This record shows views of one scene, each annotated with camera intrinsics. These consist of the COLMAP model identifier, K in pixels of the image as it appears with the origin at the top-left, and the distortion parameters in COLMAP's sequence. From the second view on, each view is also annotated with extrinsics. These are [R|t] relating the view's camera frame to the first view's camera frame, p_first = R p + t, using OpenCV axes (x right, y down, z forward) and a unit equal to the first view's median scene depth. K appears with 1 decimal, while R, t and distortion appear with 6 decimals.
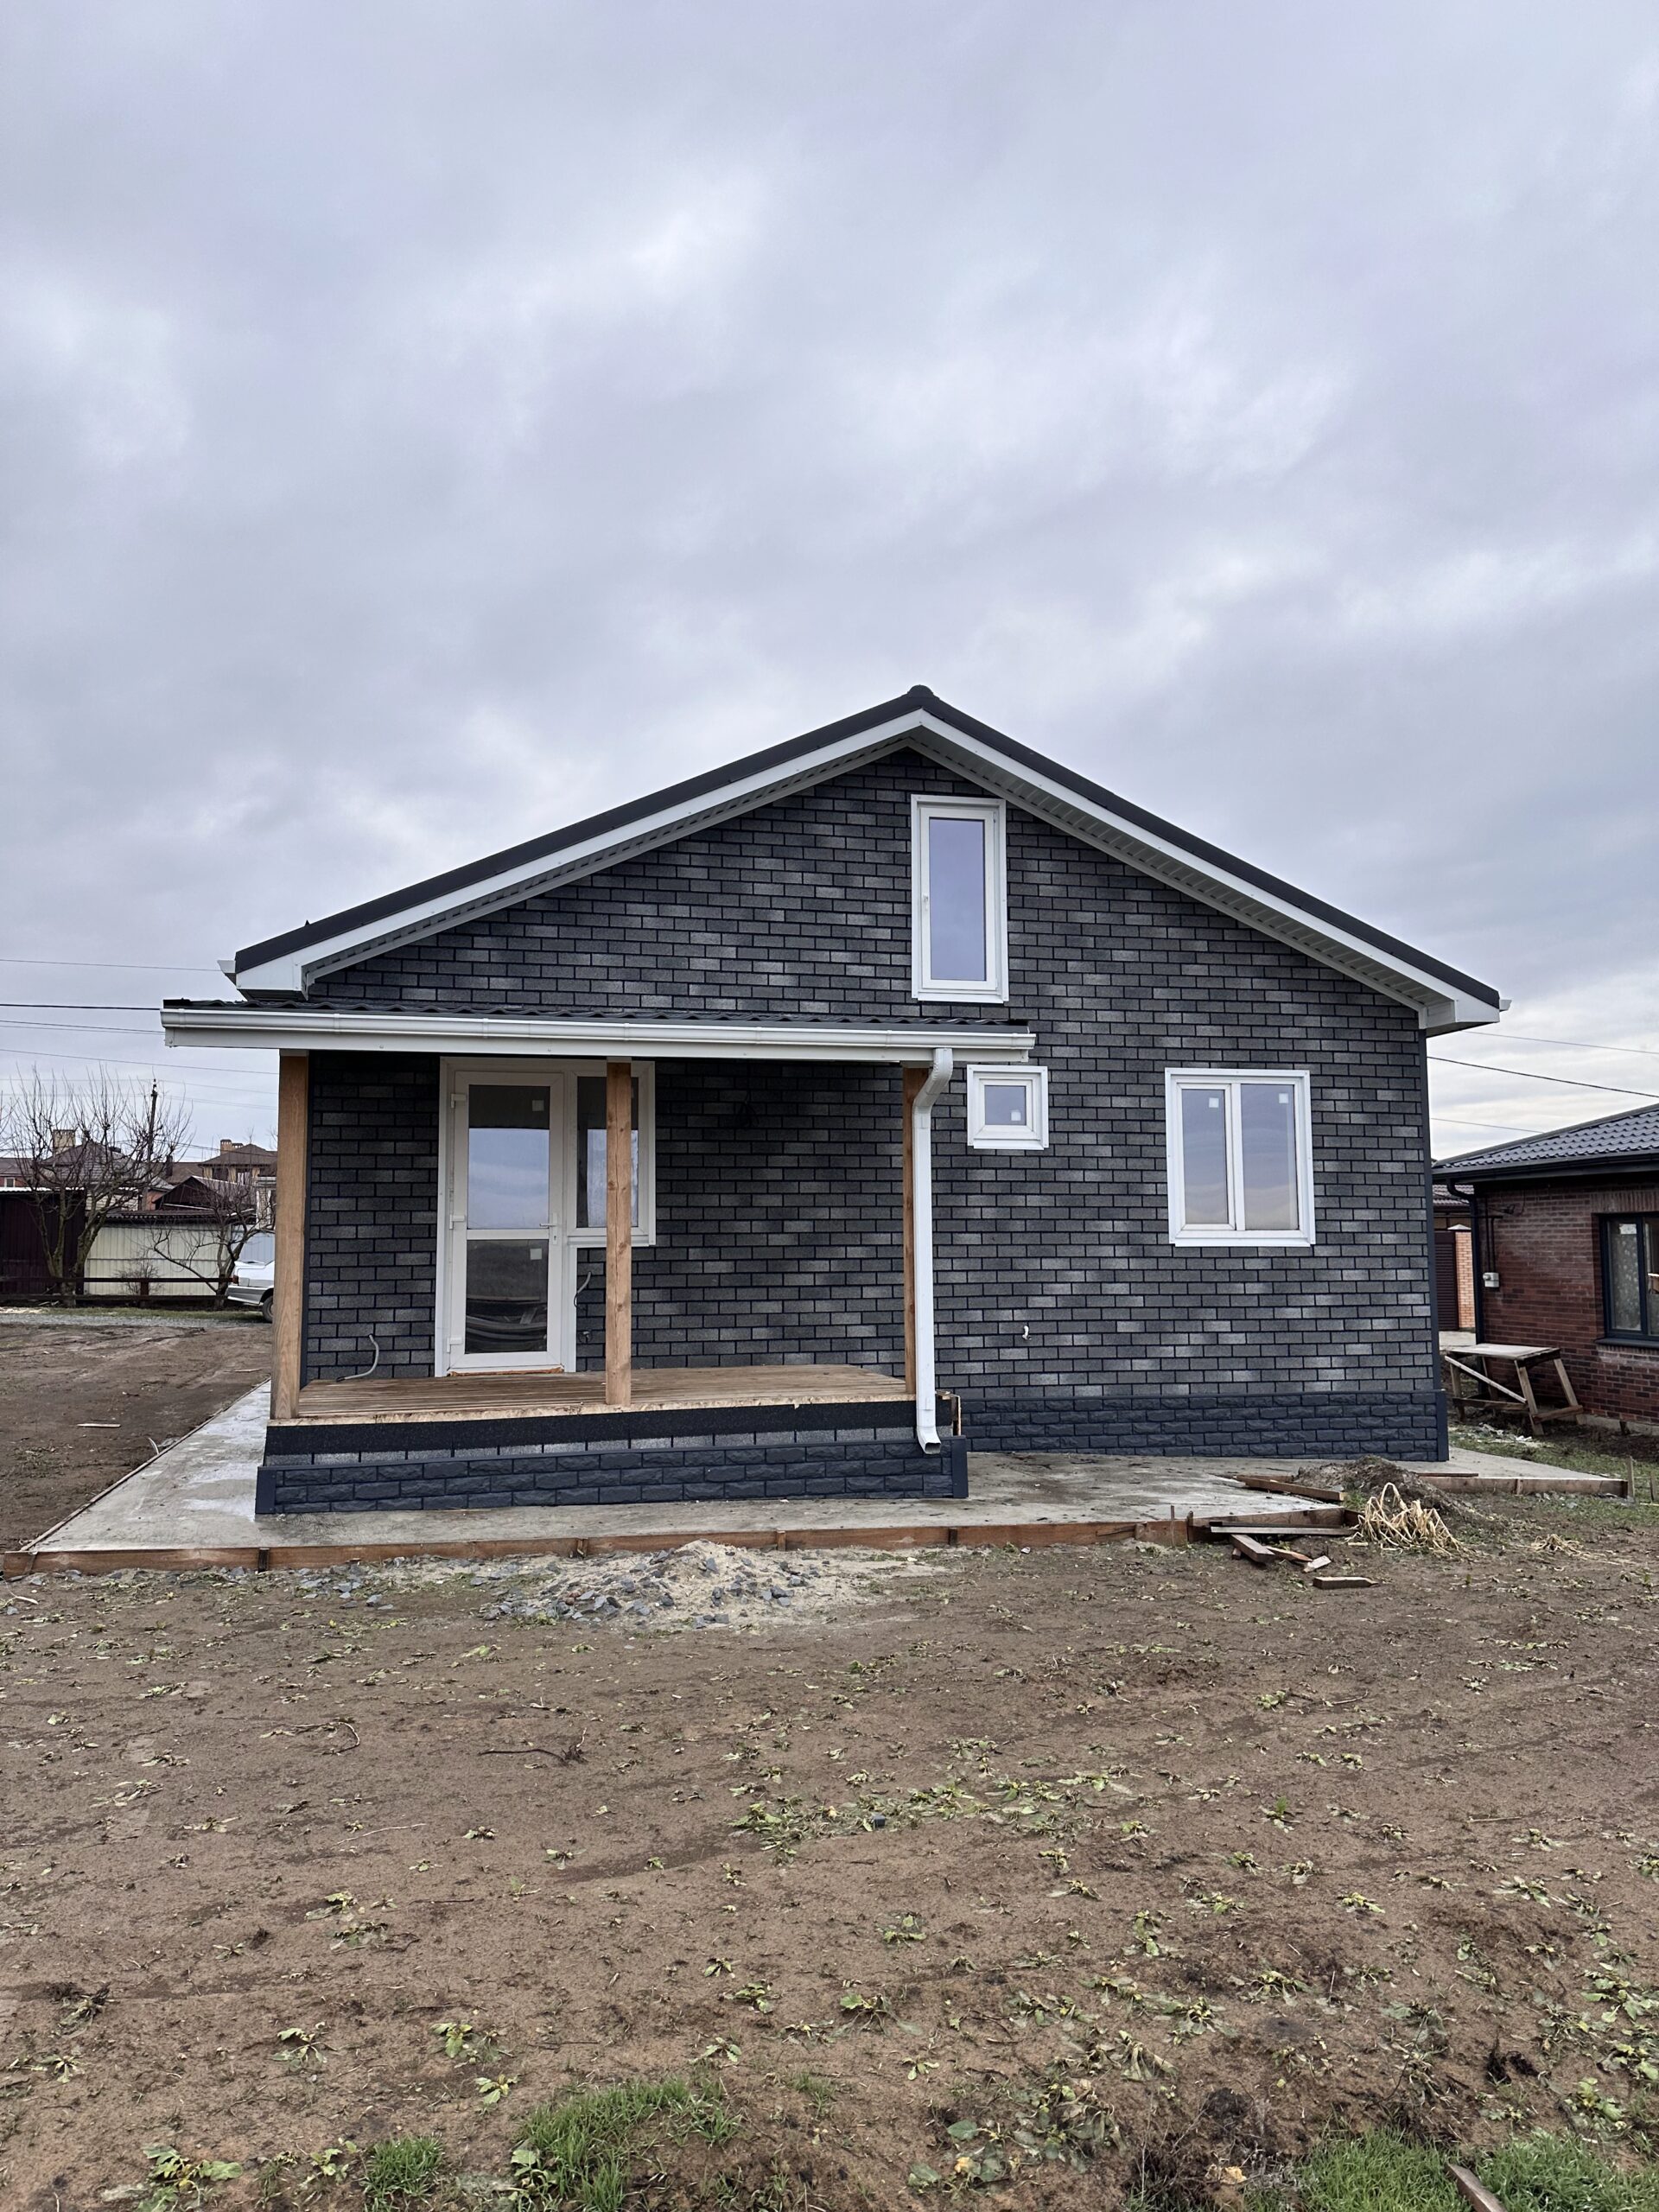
lens RADIAL K [[1546.7, 0, 827.2], [0, 1546.7, 1093.2], [0, 0, 1]] dist [0.123216, -0.001258]
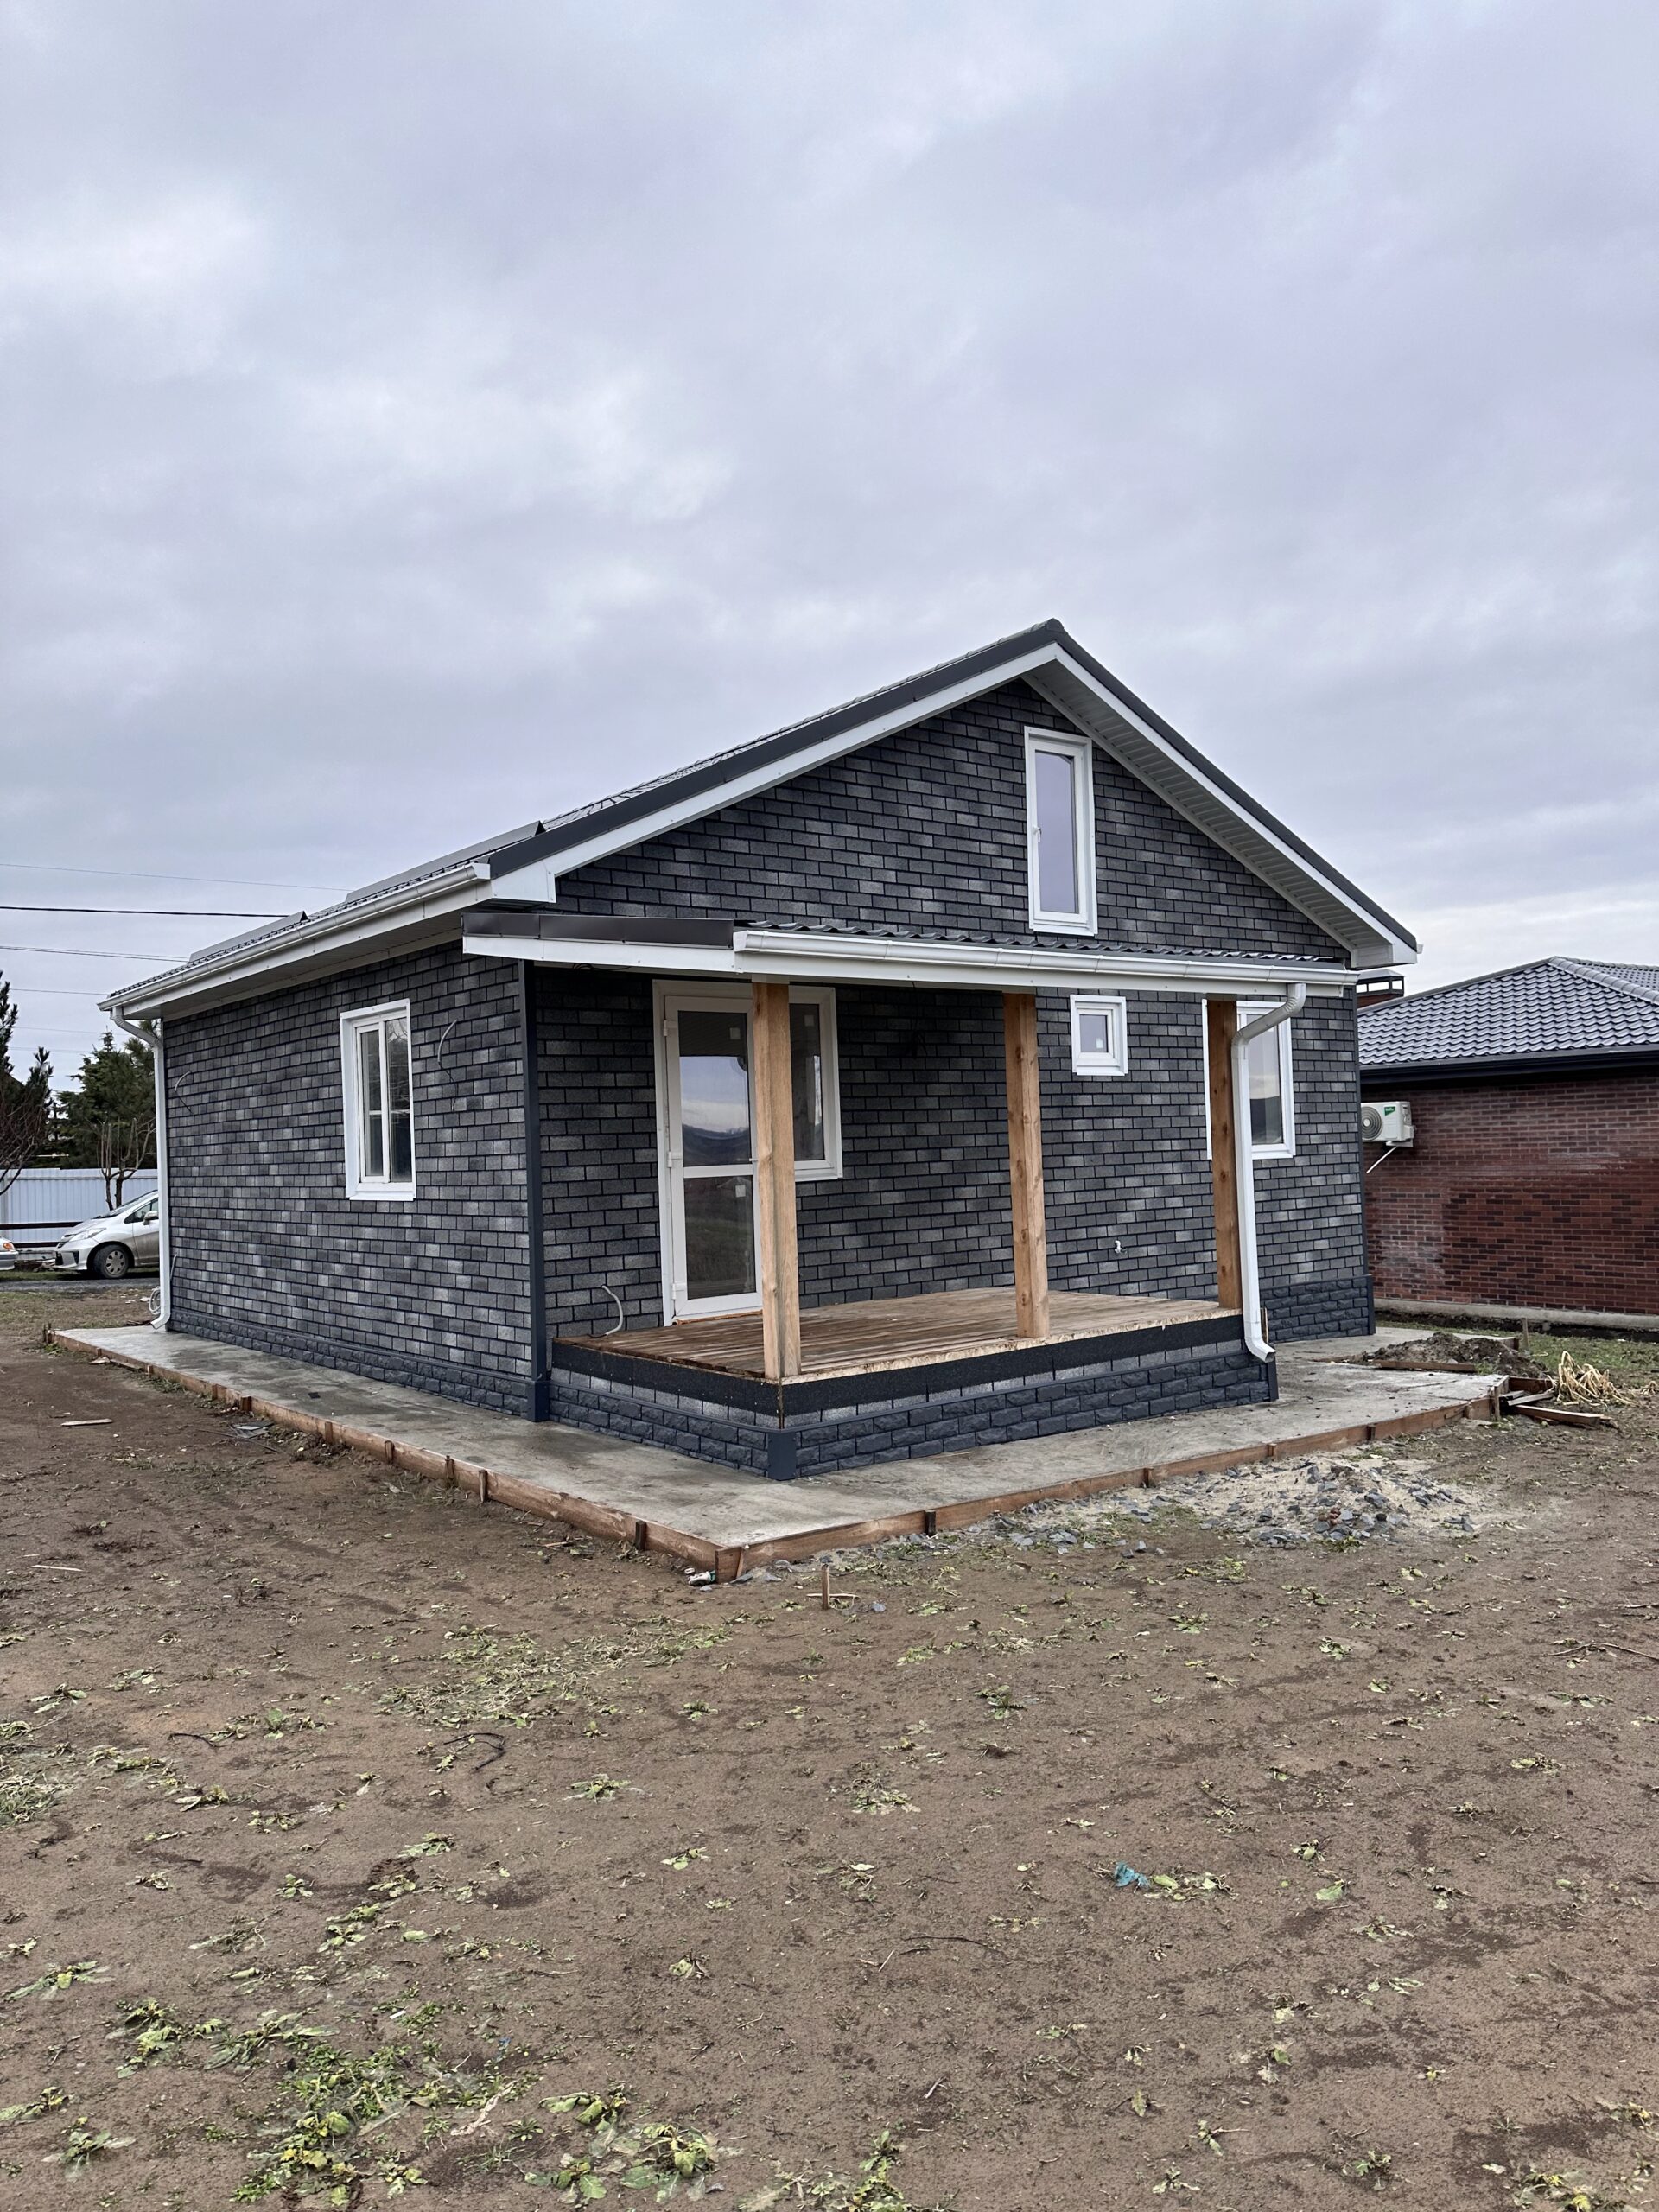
lens RADIAL K [[1546.7, 0, 825.5], [0, 1546.7, 1092.3], [0, 0, 1]] dist [0.123216, -0.001258]
pose [[0.905448, -0.012519, 0.424273, -0.517925], [-0.010402, 0.998610, 0.051665, -0.005128], [-0.424330, -0.051193, 0.904060, 0.127768]]
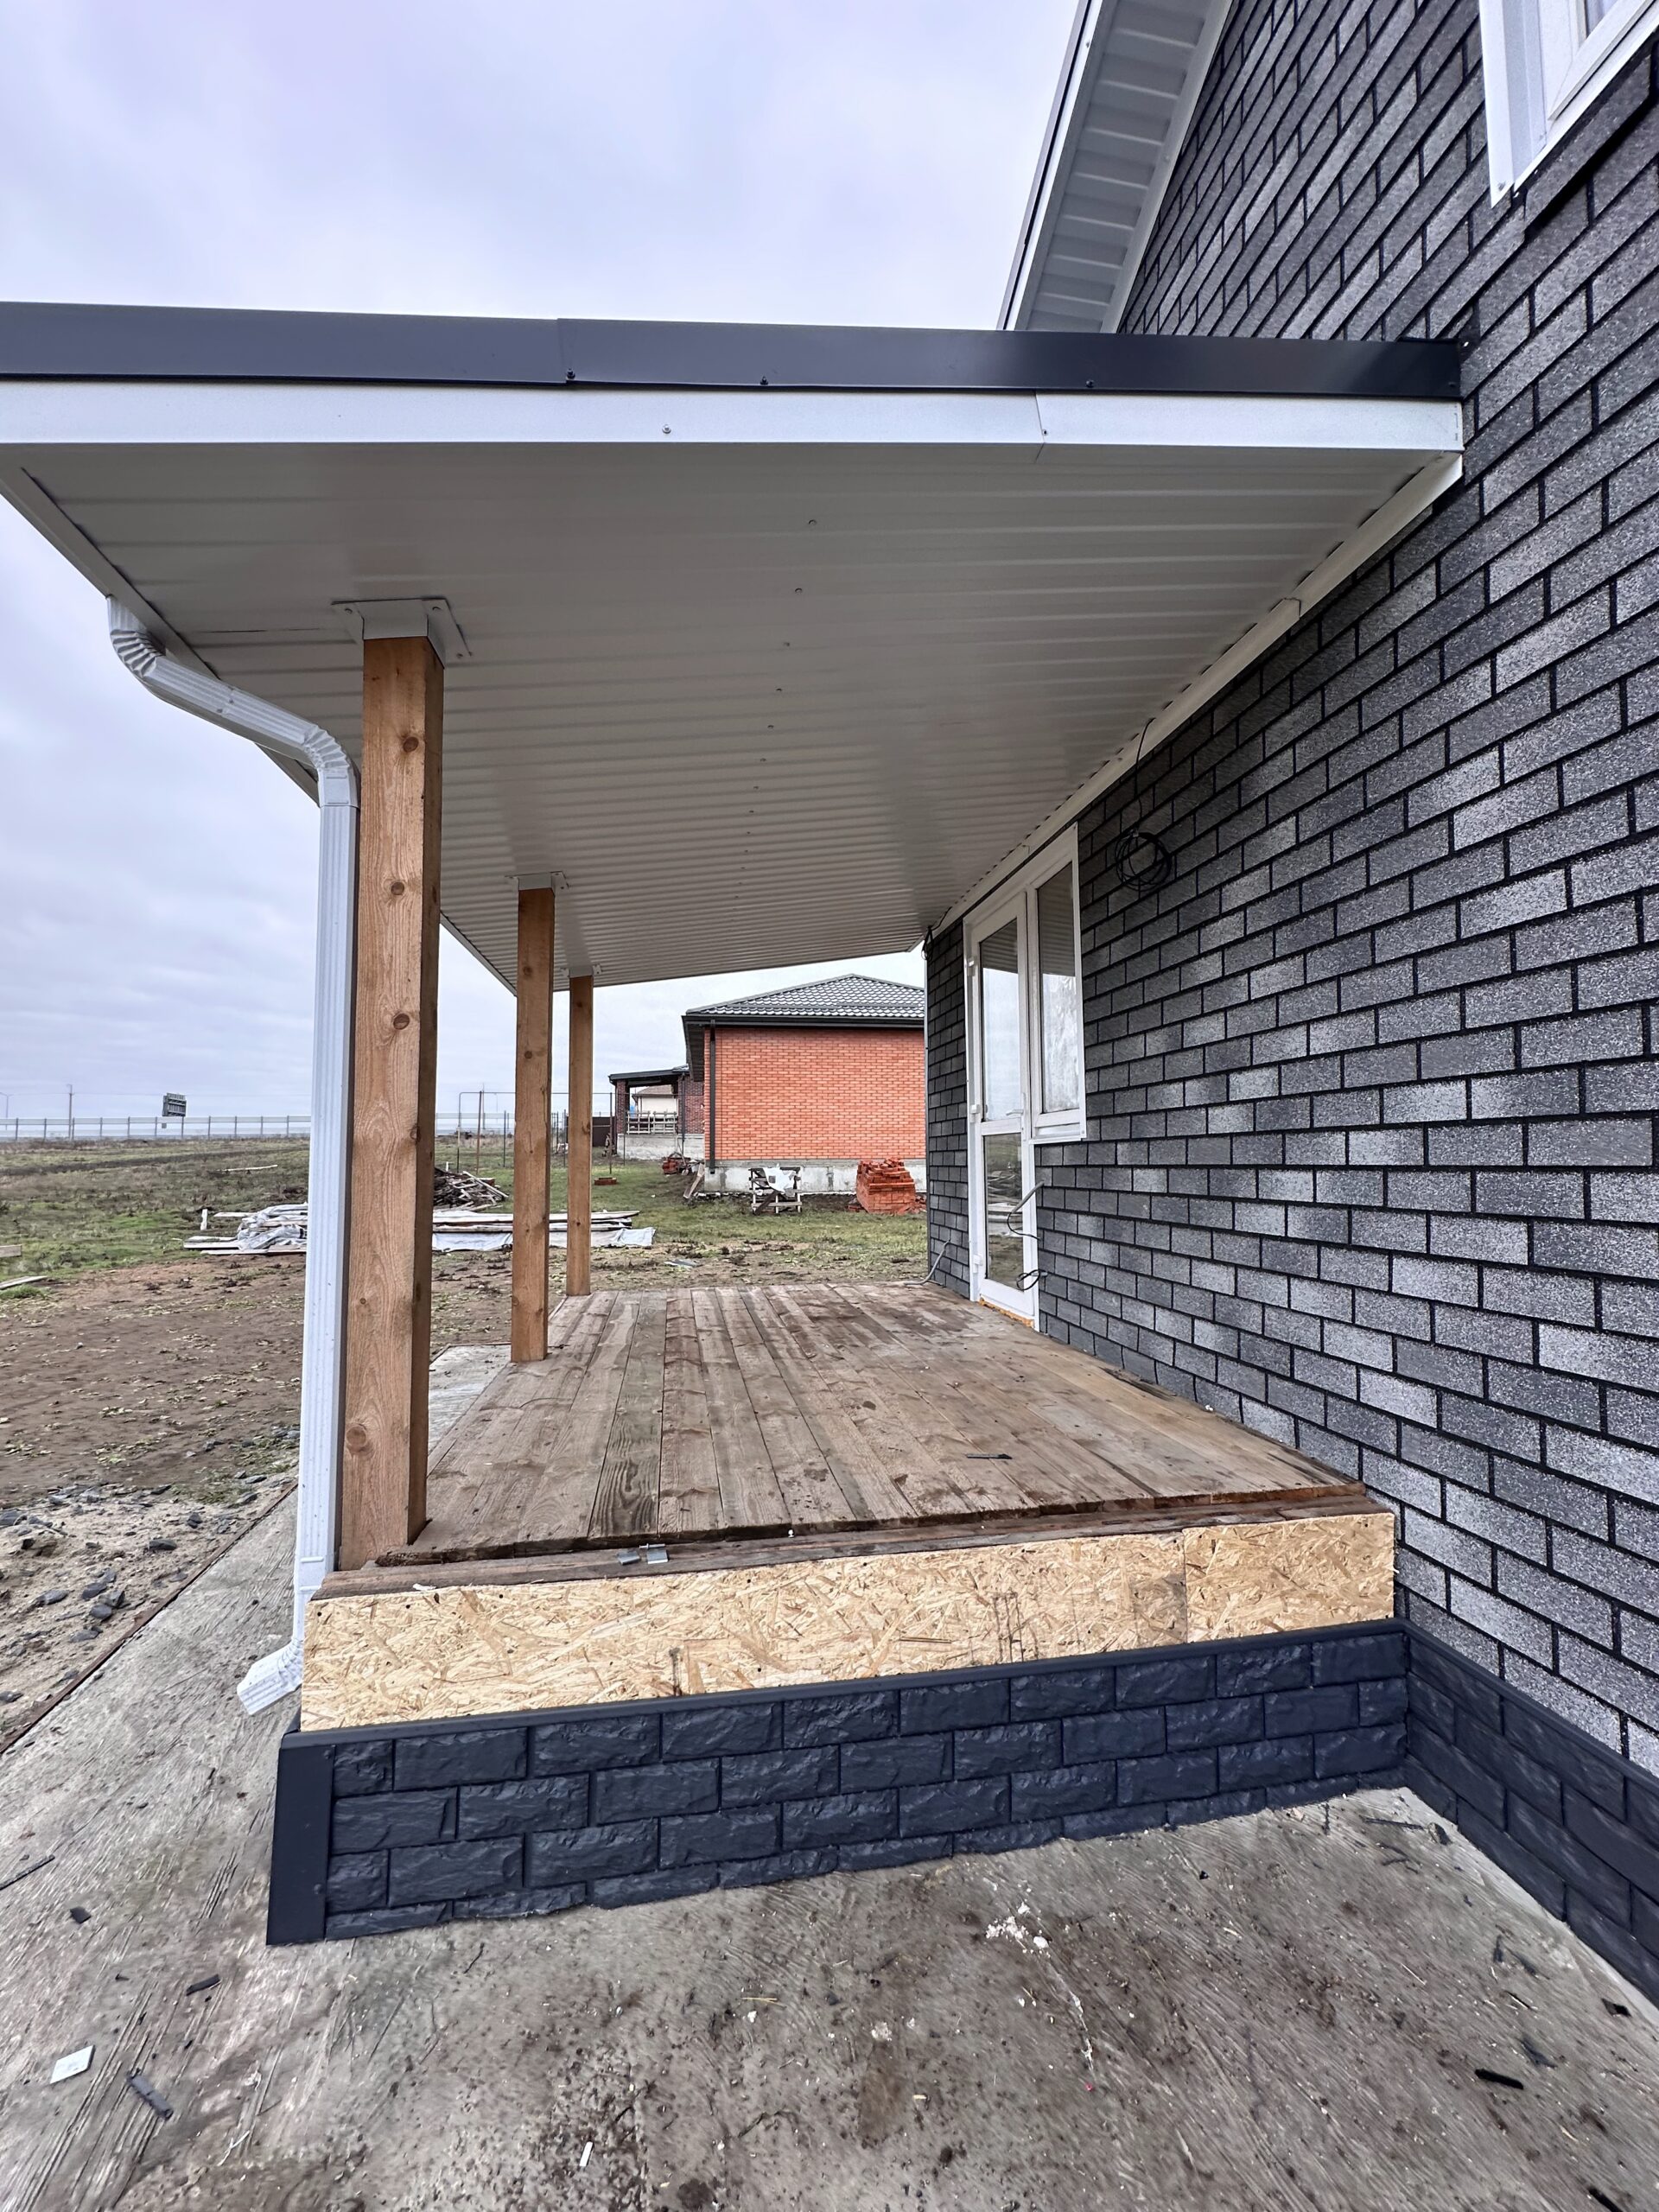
lens RADIAL K [[883.7, 0, 826.6], [0, 883.7, 1101.0], [0, 0, 1]] dist [0.000104, 0.000007]
pose [[-0.061410, -0.062176, -0.996174, 0.211948], [0.096988, 0.992963, -0.067954, 0.094827], [0.993389, -0.100790, -0.054947, 0.901948]]
